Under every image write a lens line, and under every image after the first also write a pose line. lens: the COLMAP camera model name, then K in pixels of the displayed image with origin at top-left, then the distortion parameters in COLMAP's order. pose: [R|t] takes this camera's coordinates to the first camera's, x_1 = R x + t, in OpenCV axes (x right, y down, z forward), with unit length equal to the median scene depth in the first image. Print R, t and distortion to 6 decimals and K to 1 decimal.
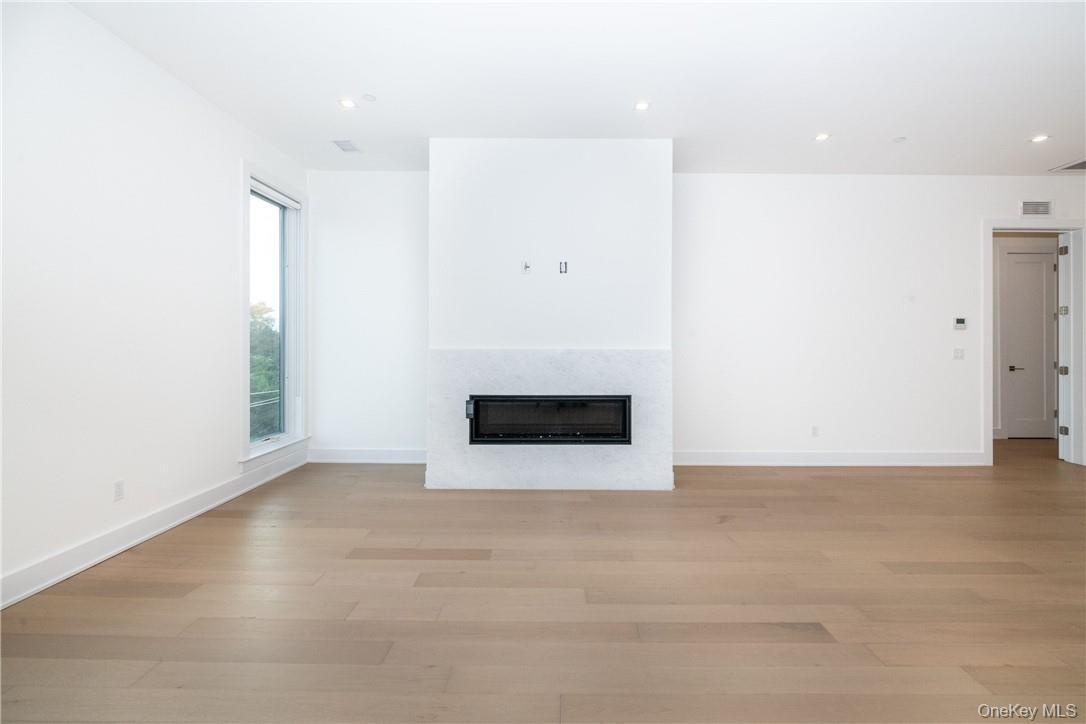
lens RADIAL K [[534.5, 0, 565.6], [0, 534.5, 341.6], [0, 0, 1]] dist [-0.001733, -0.001065]
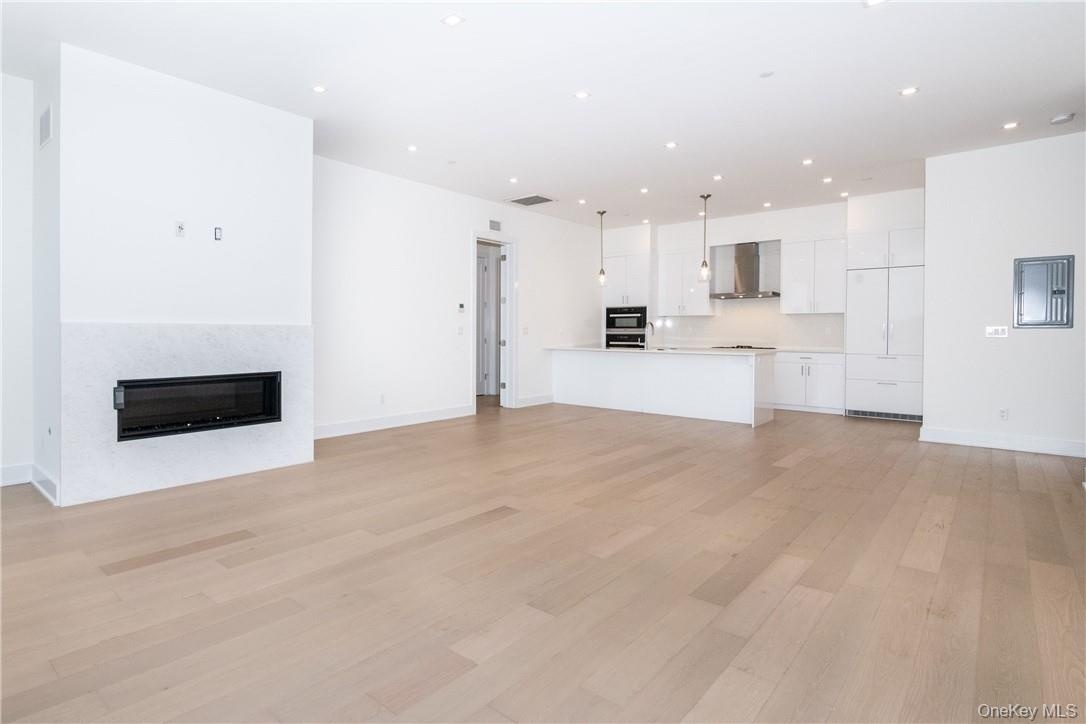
lens RADIAL K [[534.5, 0, 565.6], [0, 534.5, 341.6], [0, 0, 1]] dist [-0.001733, -0.001065]
pose [[0.617822, -0.029542, 0.785763, -0.323605], [0.004810, 0.999417, 0.033793, 0.014506], [-0.786303, -0.017099, 0.617604, -0.020732]]
